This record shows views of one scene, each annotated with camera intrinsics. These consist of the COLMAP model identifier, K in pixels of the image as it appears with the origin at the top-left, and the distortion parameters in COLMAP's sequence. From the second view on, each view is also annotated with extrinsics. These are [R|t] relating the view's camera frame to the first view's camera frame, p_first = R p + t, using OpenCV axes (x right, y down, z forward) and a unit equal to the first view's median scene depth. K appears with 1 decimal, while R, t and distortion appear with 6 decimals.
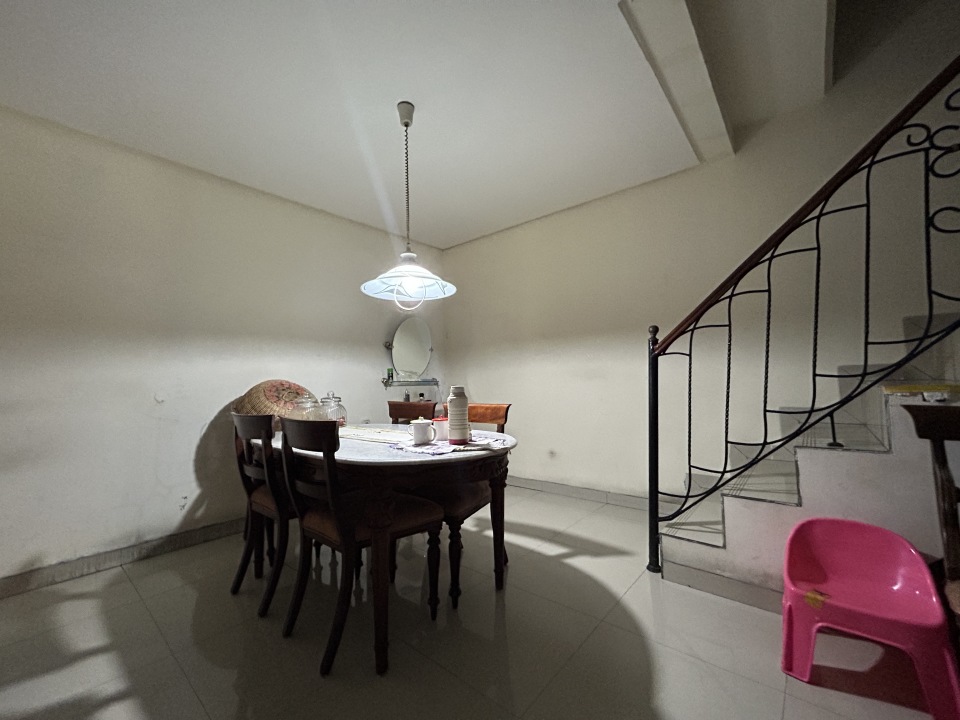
lens RADIAL K [[390.0, 0, 477.4], [0, 390.0, 358.3], [0, 0, 1]] dist [-0.001339, 0.000035]
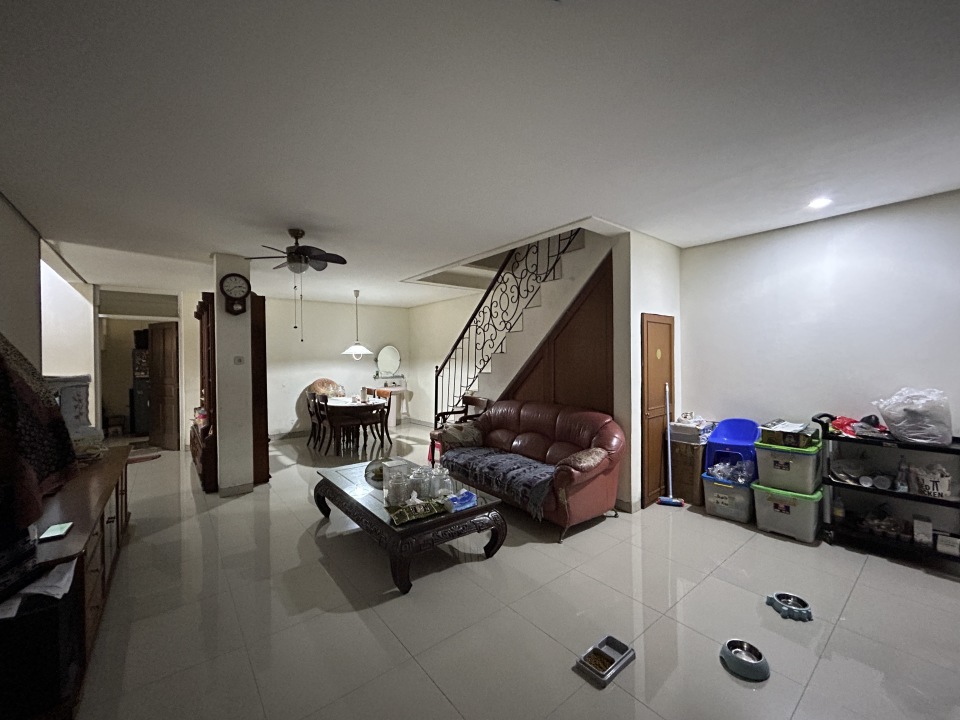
lens RADIAL K [[390.0, 0, 477.4], [0, 390.0, 358.3], [0, 0, 1]] dist [-0.001339, 0.000035]
pose [[0.982409, 0.012009, -0.186356, 1.200210], [-0.000057, 0.997949, 0.064011, -0.300074], [0.186742, -0.062875, 0.980395, -1.652002]]
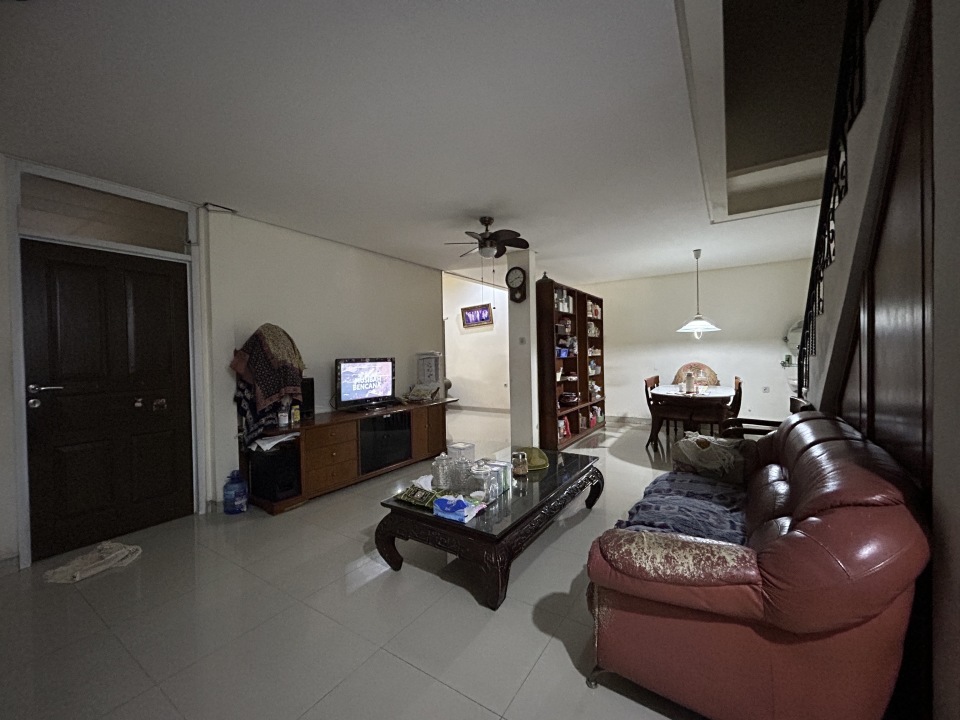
lens RADIAL K [[390.0, 0, 477.4], [0, 390.0, 358.3], [0, 0, 1]] dist [-0.001339, 0.000035]
pose [[0.129188, 0.033073, -0.991068, 1.839657], [0.075531, 0.996212, 0.043090, -0.190140], [0.988739, -0.080423, 0.126200, -0.594024]]
